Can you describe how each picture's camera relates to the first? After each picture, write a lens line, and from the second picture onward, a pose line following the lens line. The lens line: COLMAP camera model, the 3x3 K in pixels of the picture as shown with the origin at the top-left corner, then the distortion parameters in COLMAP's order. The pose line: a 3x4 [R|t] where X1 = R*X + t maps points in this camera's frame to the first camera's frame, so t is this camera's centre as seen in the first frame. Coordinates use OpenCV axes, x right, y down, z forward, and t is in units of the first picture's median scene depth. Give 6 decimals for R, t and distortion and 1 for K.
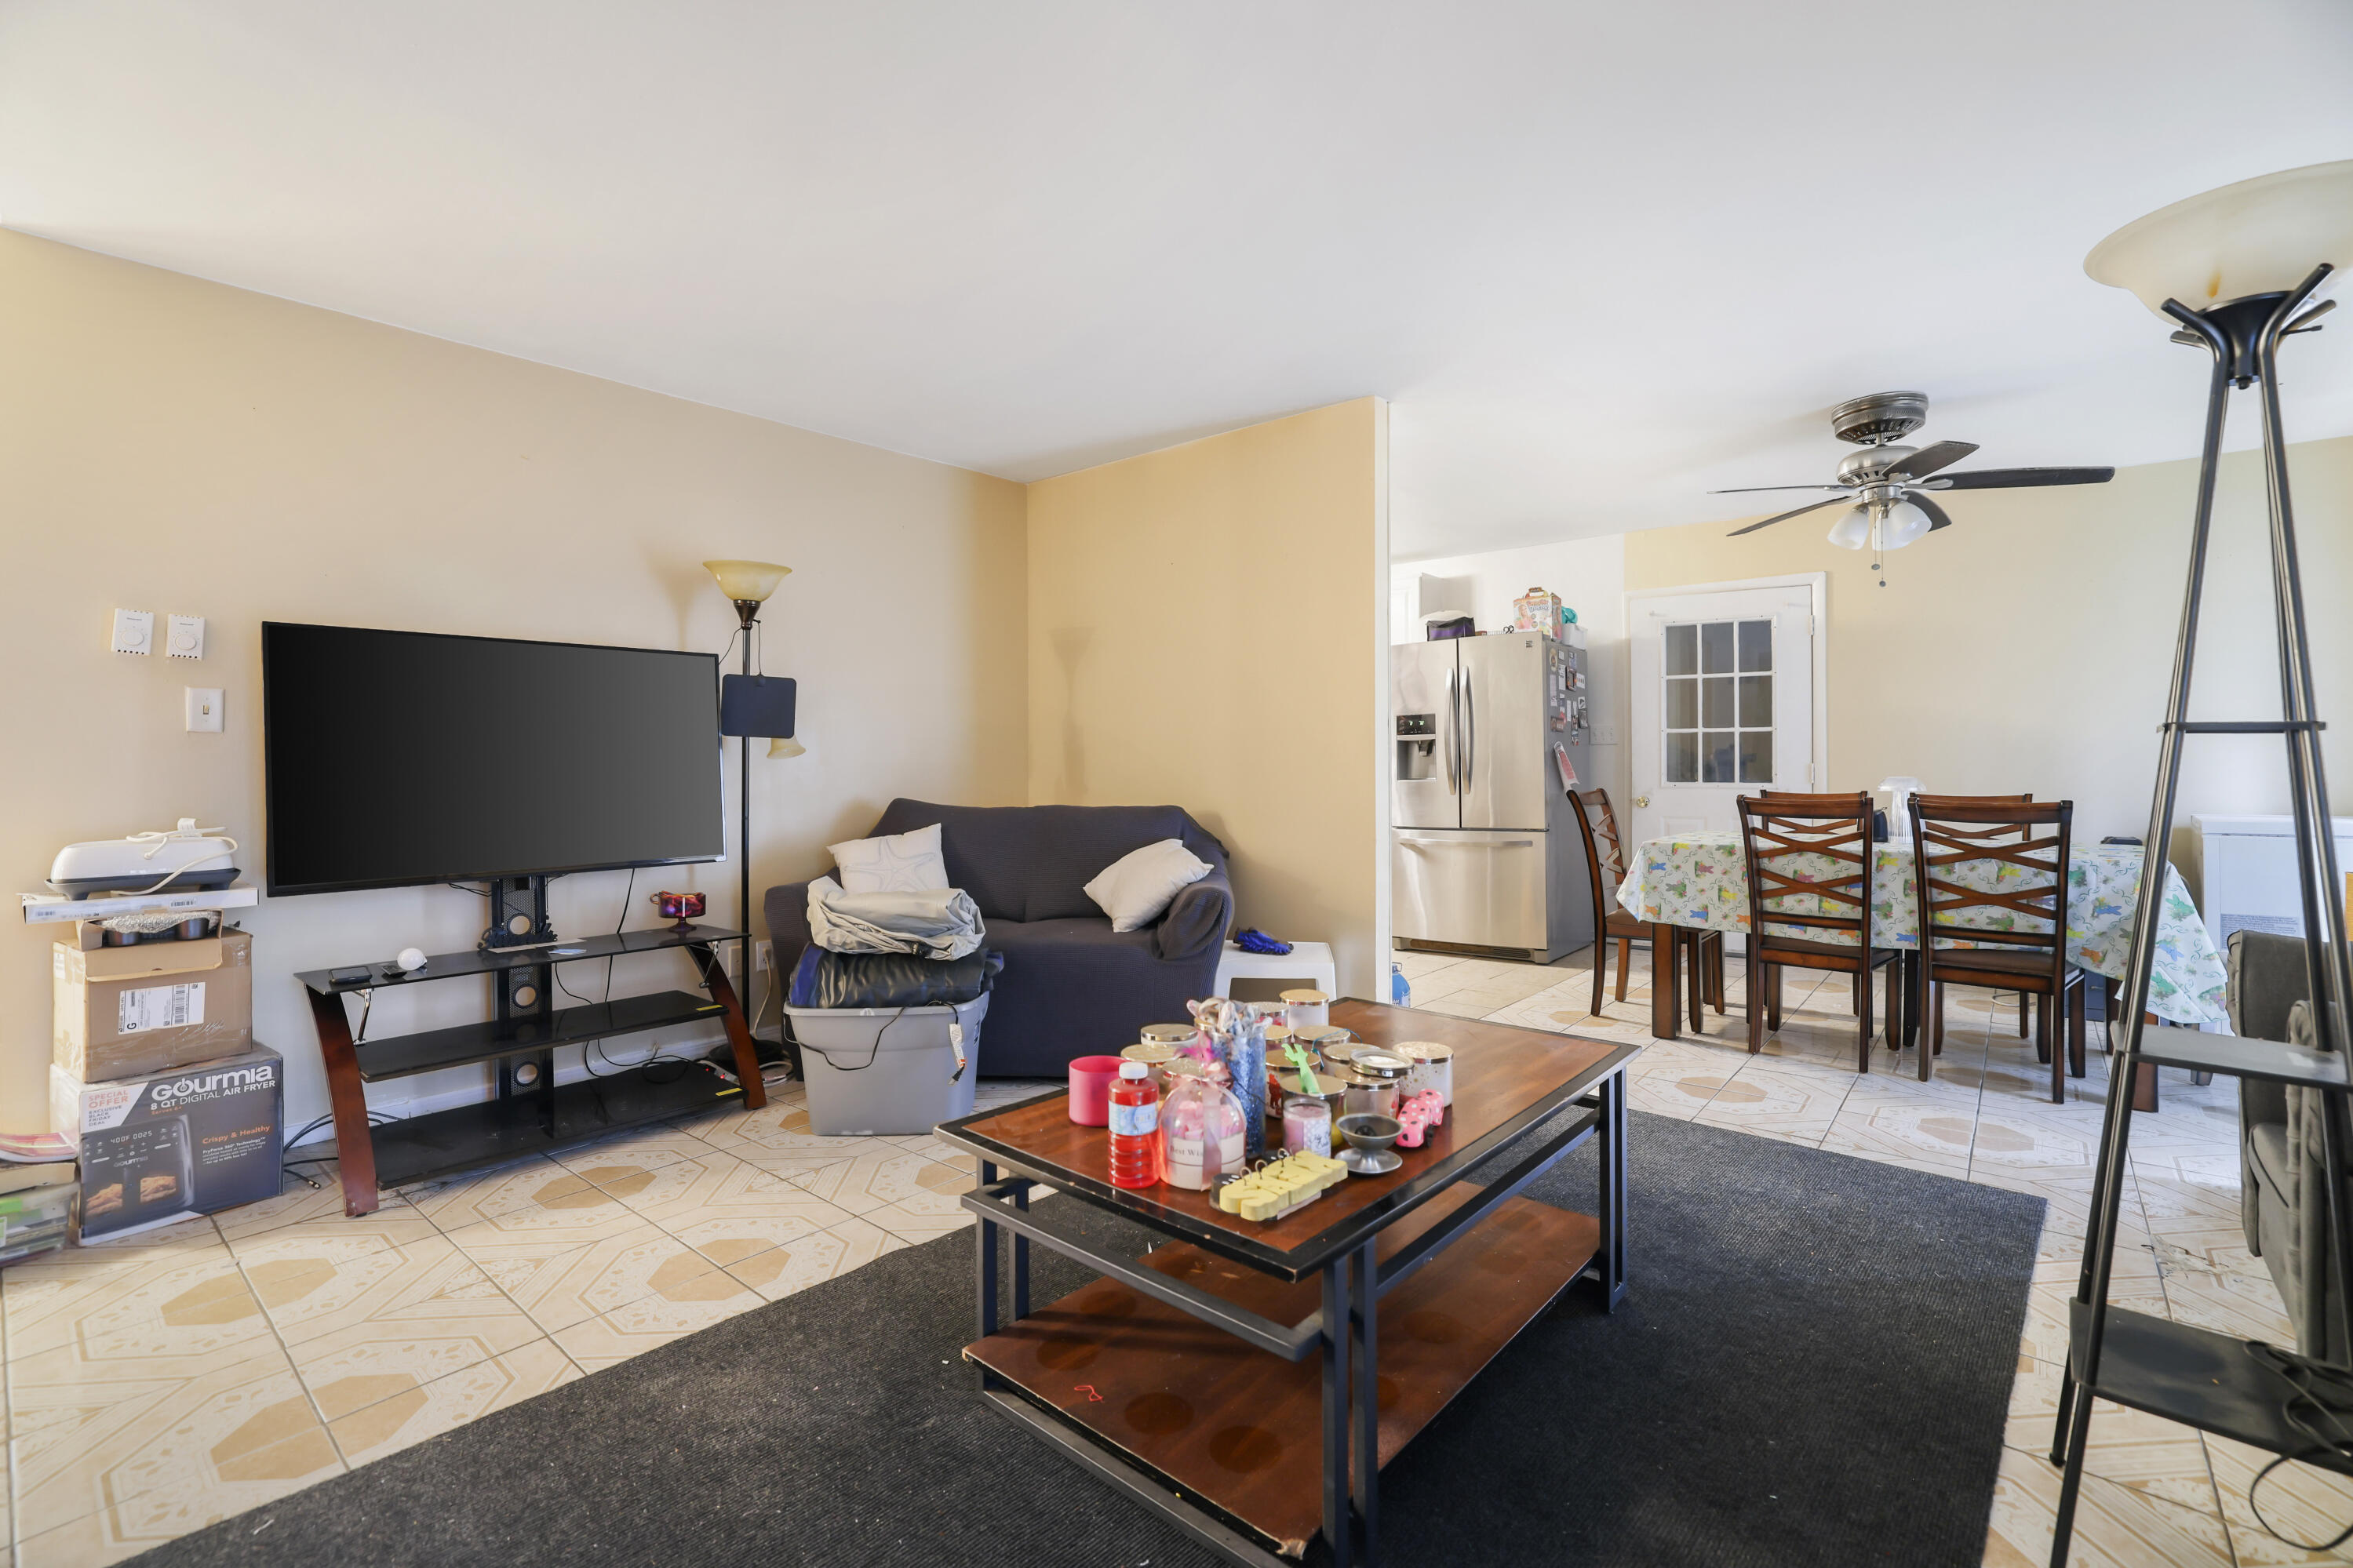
lens RADIAL K [[1035.8, 0, 1162.5], [0, 1035.8, 774.2], [0, 0, 1]] dist [-0.002193, -0.000154]
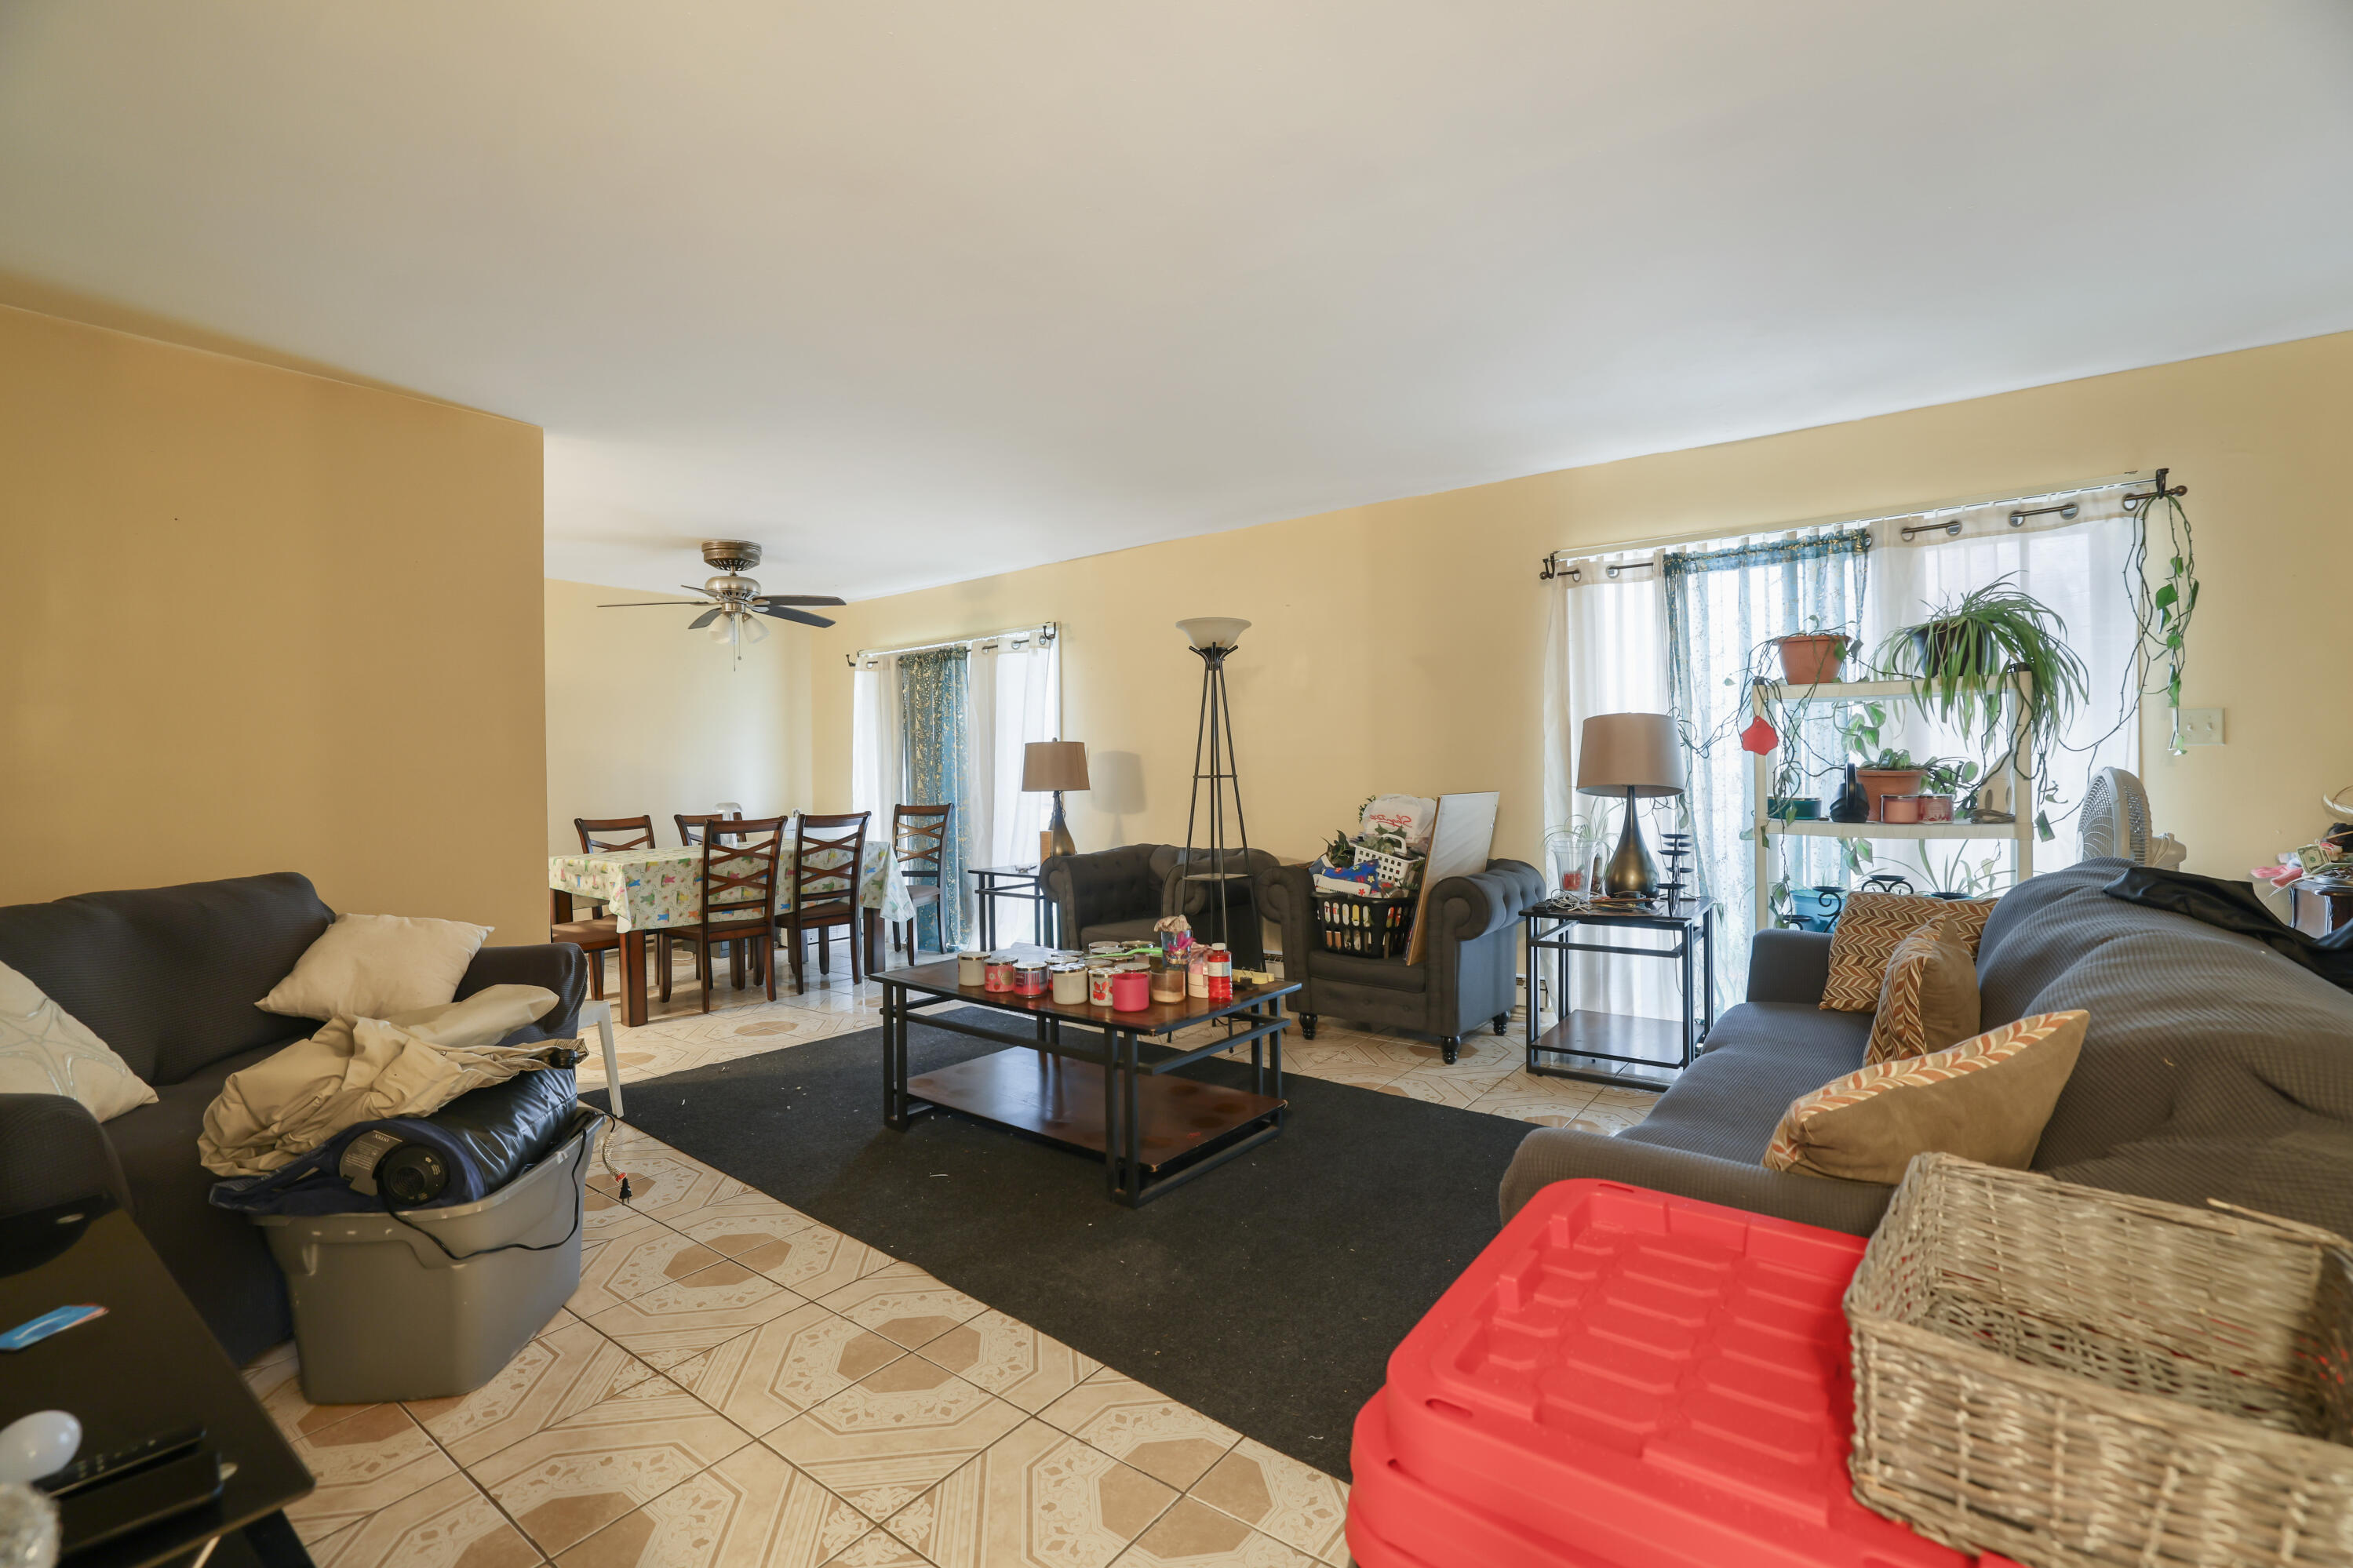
lens RADIAL K [[1035.8, 0, 1167.4], [0, 1035.8, 771.8], [0, 0, 1]] dist [-0.002193, -0.000154]
pose [[-0.043881, 0.002742, 0.999033, -0.835288], [0.030043, 0.999548, -0.001424, -0.021944], [-0.998585, 0.029951, -0.043944, 0.485785]]
